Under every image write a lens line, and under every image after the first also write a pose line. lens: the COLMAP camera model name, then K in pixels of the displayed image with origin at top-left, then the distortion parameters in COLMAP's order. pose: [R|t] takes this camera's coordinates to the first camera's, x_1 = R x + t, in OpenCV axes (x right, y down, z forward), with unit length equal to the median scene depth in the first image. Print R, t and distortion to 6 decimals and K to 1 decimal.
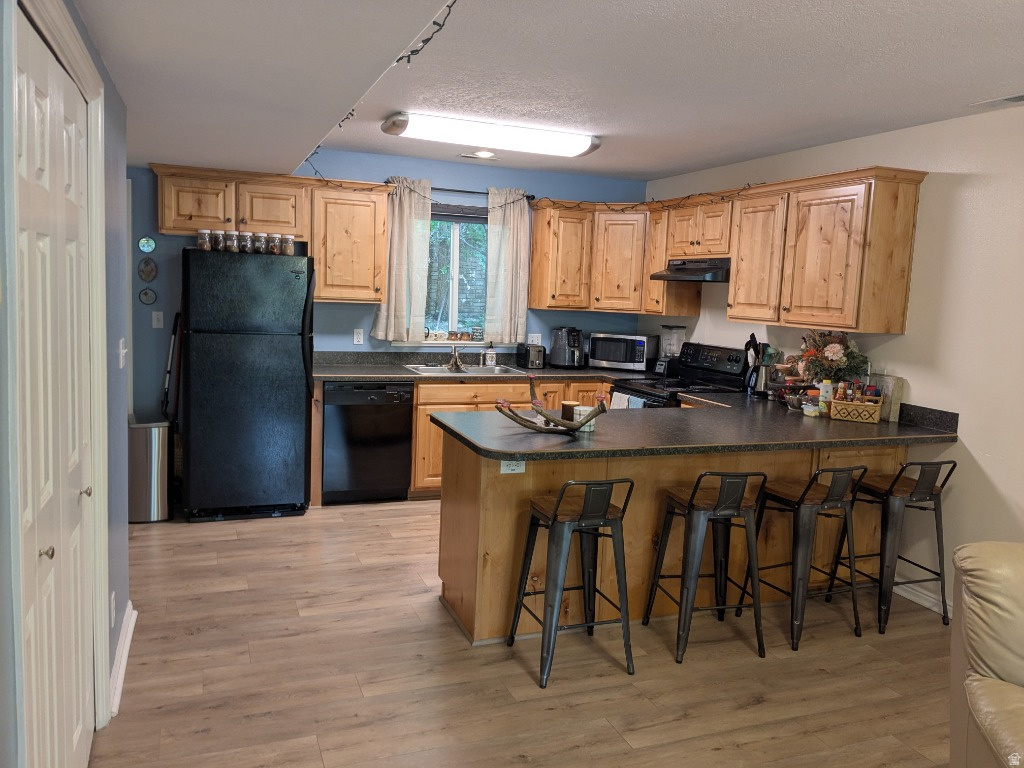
lens RADIAL K [[803.7, 0, 527.1], [0, 803.7, 370.1], [0, 0, 1]] dist [0.031401, -0.059103]
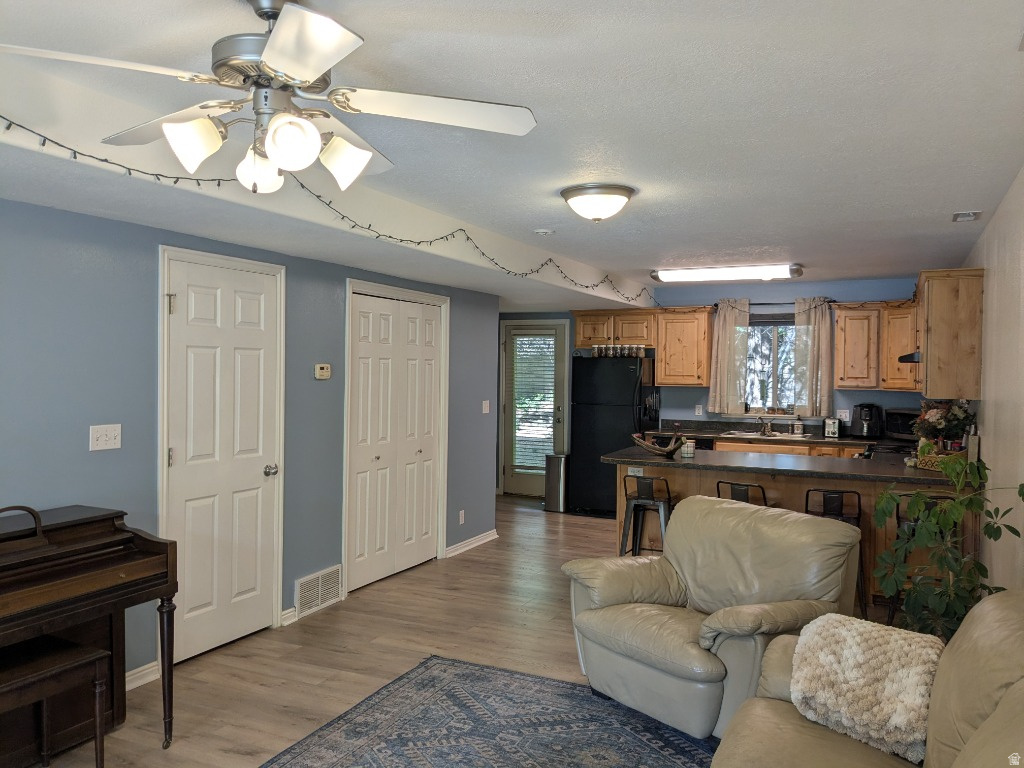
lens RADIAL K [[803.7, 0, 505.2], [0, 803.7, 387.6], [0, 0, 1]] dist [0.031401, -0.059103]
pose [[0.681469, -0.020262, -0.731567, 0.647759], [-0.053026, 0.995622, -0.076971, 0.050447], [0.729923, 0.091246, 0.677411, -0.252748]]
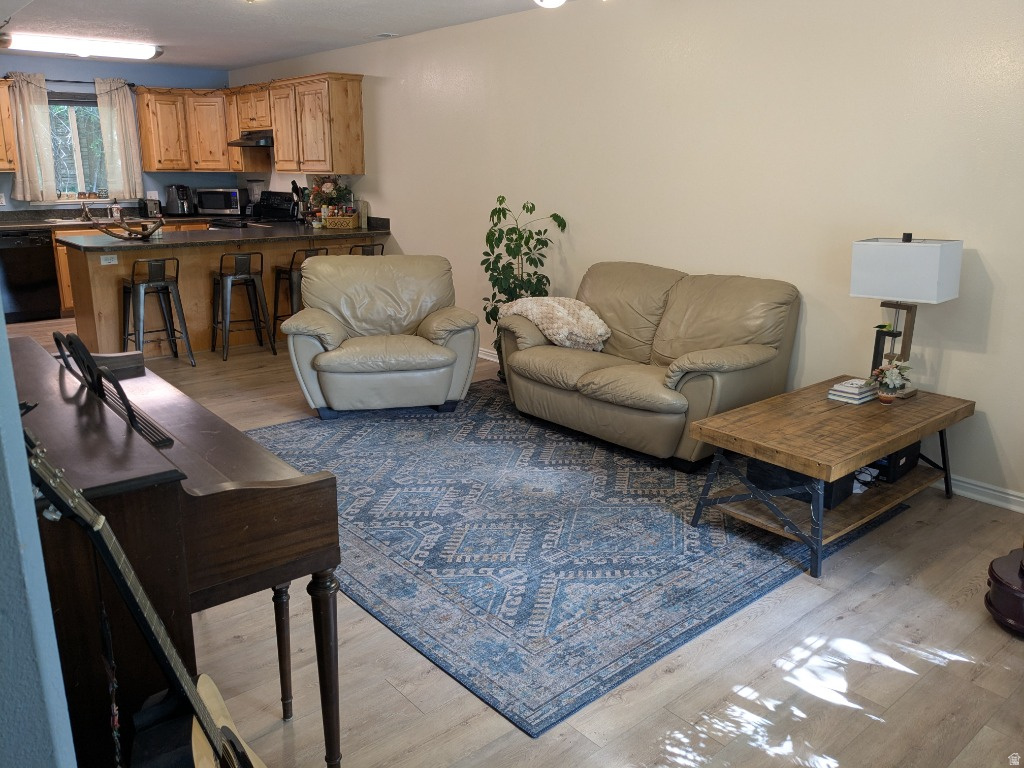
lens RADIAL K [[803.7, 0, 509.2], [0, 803.7, 374.3], [0, 0, 1]] dist [0.031401, -0.059103]
pose [[0.943286, -0.119770, 0.309623, 0.135133], [0.068752, 0.982912, 0.170757, 0.074360], [-0.324783, -0.139786, 0.935402, -0.551543]]
